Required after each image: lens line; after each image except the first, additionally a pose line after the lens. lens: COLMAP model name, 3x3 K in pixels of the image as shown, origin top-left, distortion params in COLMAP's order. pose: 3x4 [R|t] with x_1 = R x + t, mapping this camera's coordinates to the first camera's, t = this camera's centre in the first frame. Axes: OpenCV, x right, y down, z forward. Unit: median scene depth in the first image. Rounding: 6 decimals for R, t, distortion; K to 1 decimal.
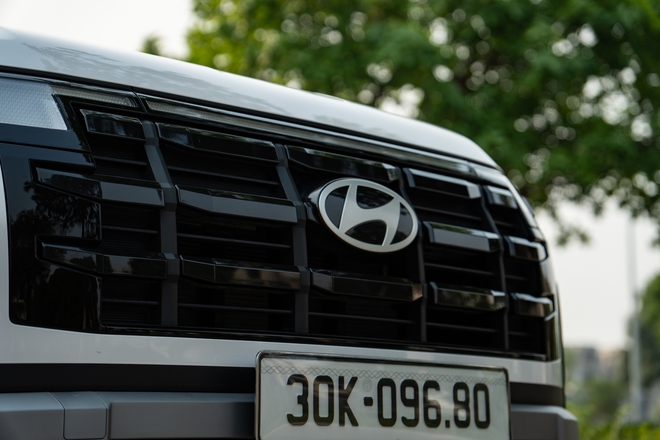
lens RADIAL K [[1669.9, 0, 328.9], [0, 1669.9, 217.1], [0, 0, 1]] dist [0.758991, 0.000000]
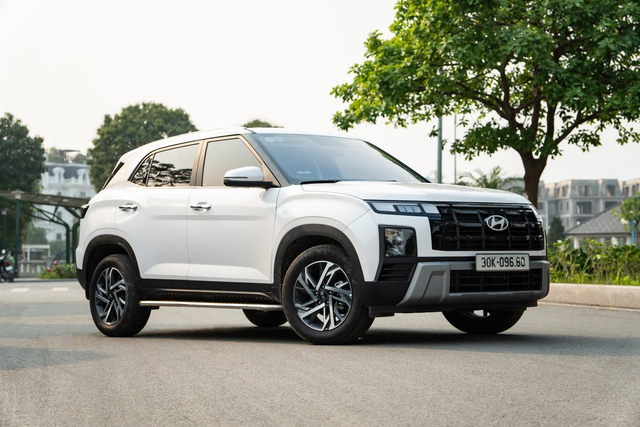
lens RADIAL K [[1220.8, 0, 323.1], [0, 1220.8, 210.6], [0, 0, 1]] dist [0.435338, 0.000000]
pose [[0.992065, -0.019883, -0.124142, -0.032917], [0.031317, 0.995372, 0.090845, -0.379947], [0.121761, -0.094012, 0.988097, -2.583946]]
